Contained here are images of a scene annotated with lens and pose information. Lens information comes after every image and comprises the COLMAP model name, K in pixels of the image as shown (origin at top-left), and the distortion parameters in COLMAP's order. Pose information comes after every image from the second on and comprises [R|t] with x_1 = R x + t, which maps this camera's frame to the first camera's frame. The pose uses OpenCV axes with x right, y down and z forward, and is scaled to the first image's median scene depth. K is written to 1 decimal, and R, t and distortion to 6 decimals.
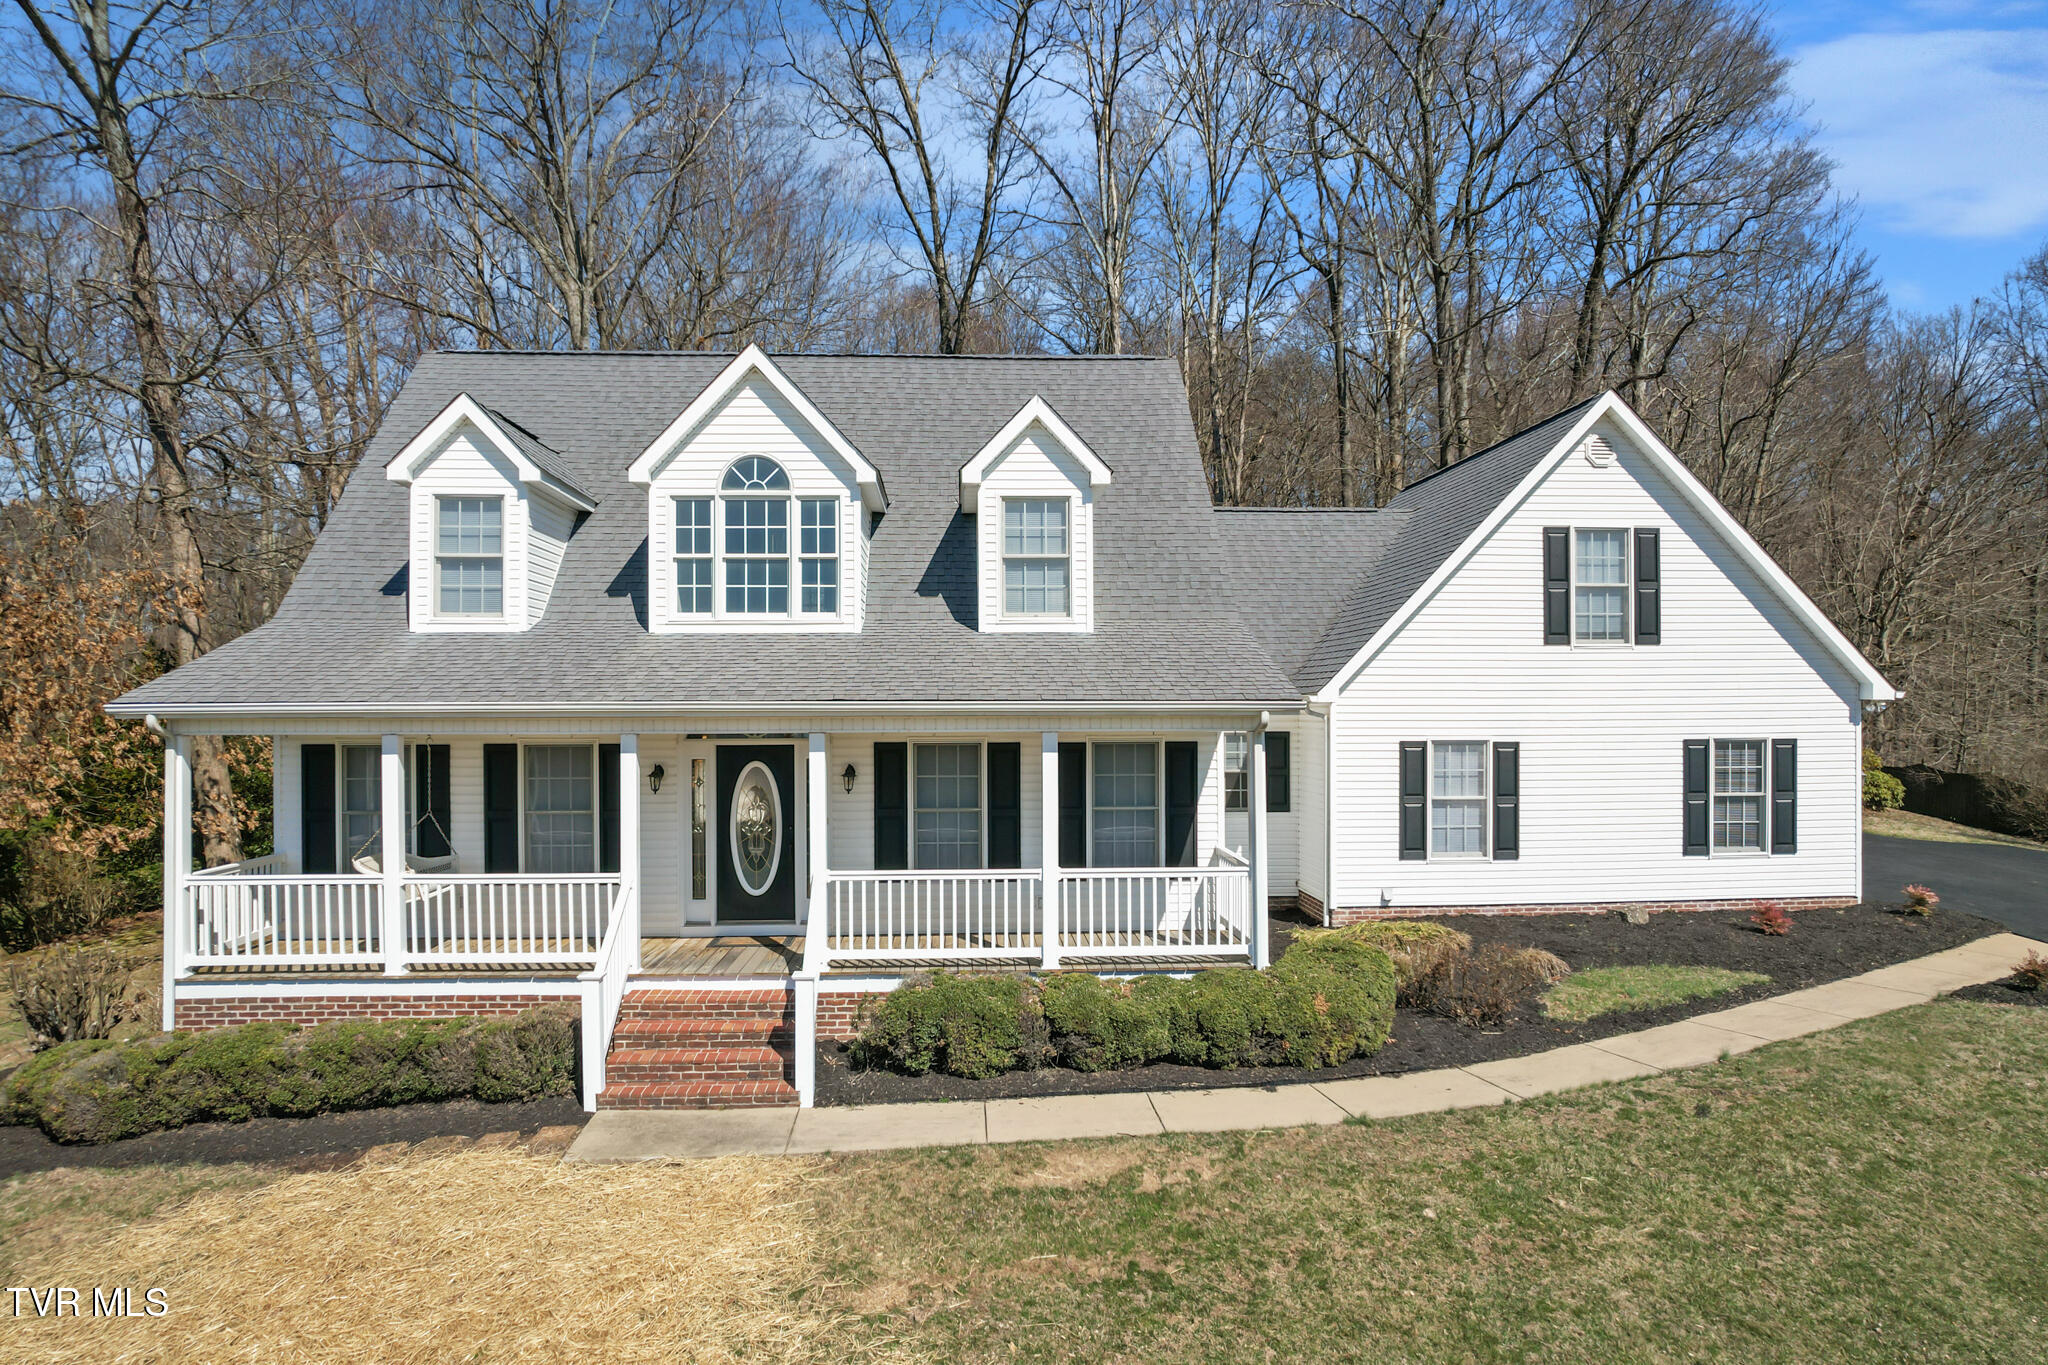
lens RADIAL K [[1327.4, 0, 1030.0], [0, 1327.4, 710.7], [0, 0, 1]] dist [-0.073641, 0.062607]
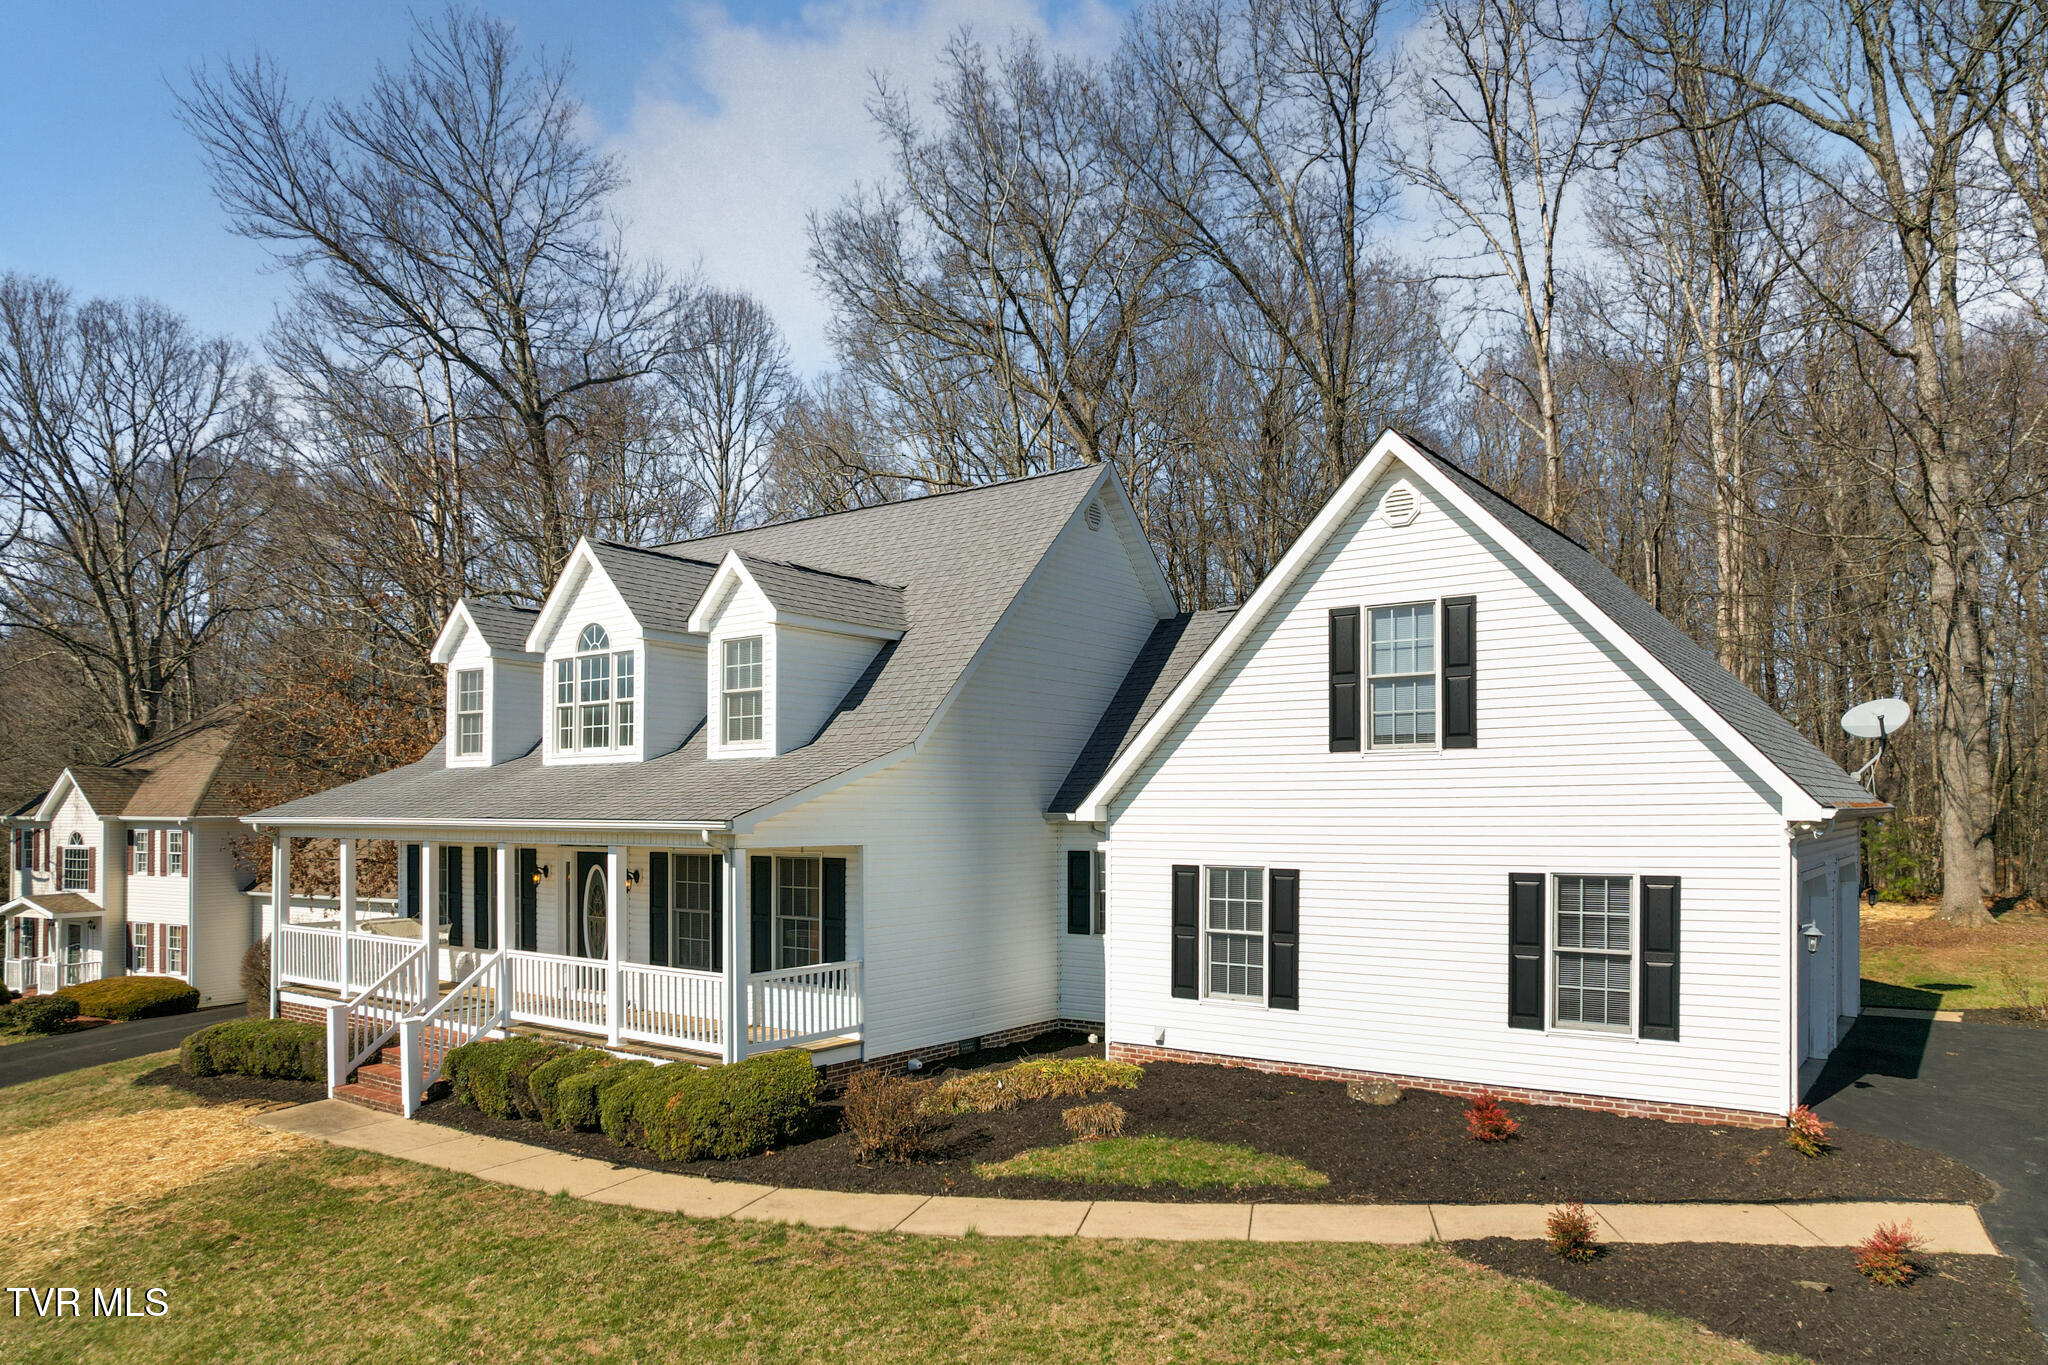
lens RADIAL K [[1358.8, 0, 1022.4], [0, 1358.8, 802.5], [0, 0, 1]] dist [-0.081469, 0.067887]
pose [[0.769083, -0.001963, -0.639146, 0.931611], [-0.006280, 0.999924, -0.010628, -0.010105], [0.639118, 0.012187, 0.769012, 0.268008]]
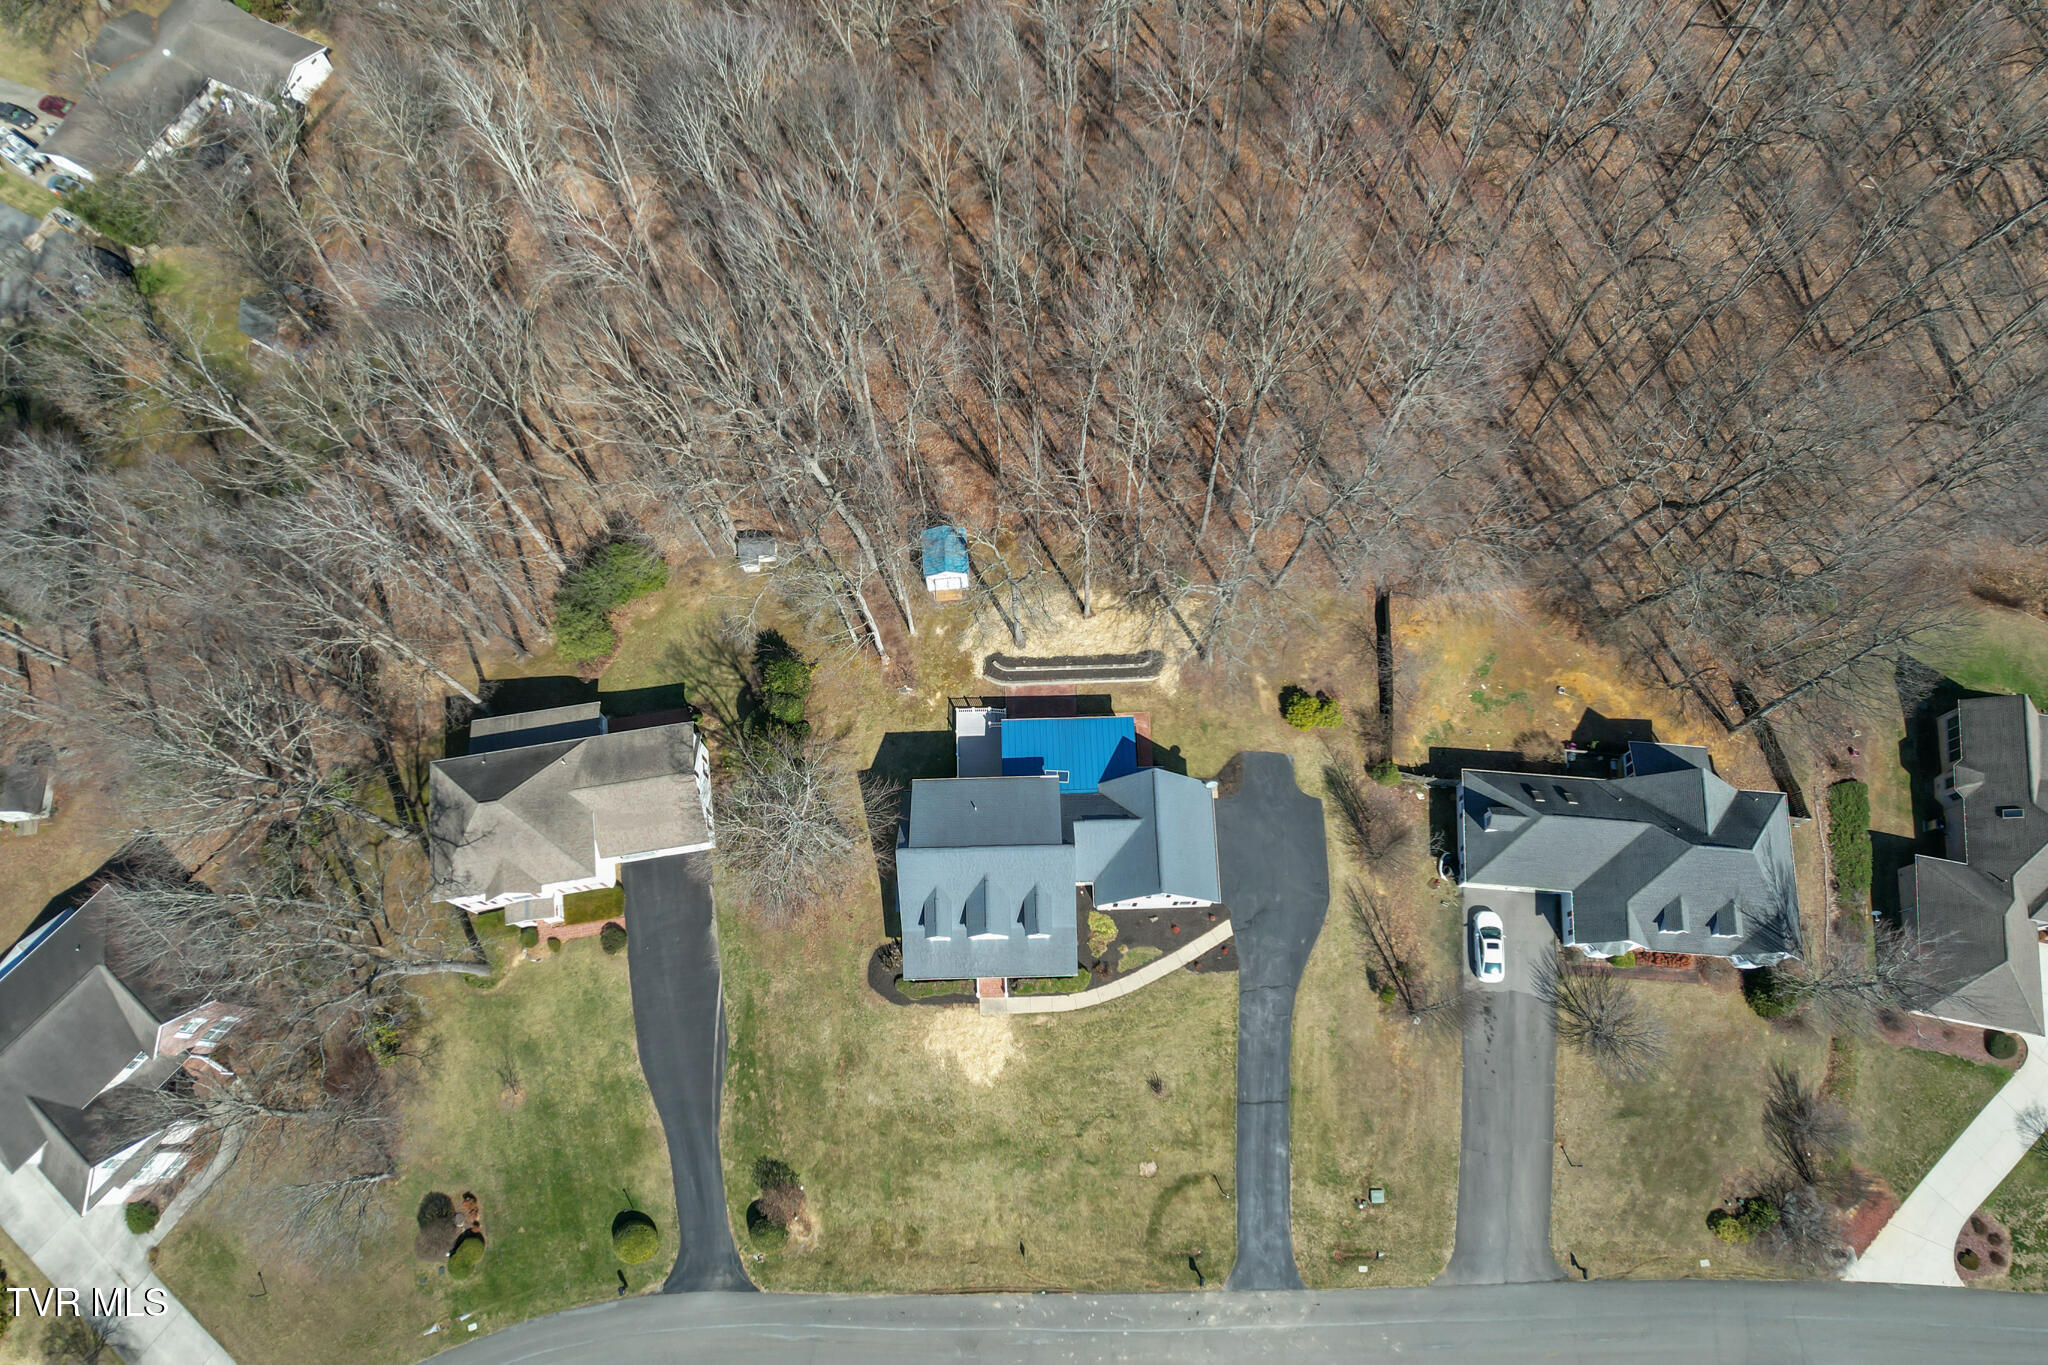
lens RADIAL K [[1314.7, 0, 999.8], [0, 1314.7, 684.8], [0, 0, 1]] dist [-0.083219, 0.059209]
pose [[0.999371, 0.025654, -0.024478, -0.058031], [0.014893, 0.322808, 0.946347, -5.785039], [0.032180, -0.946117, 0.322223, 0.211927]]
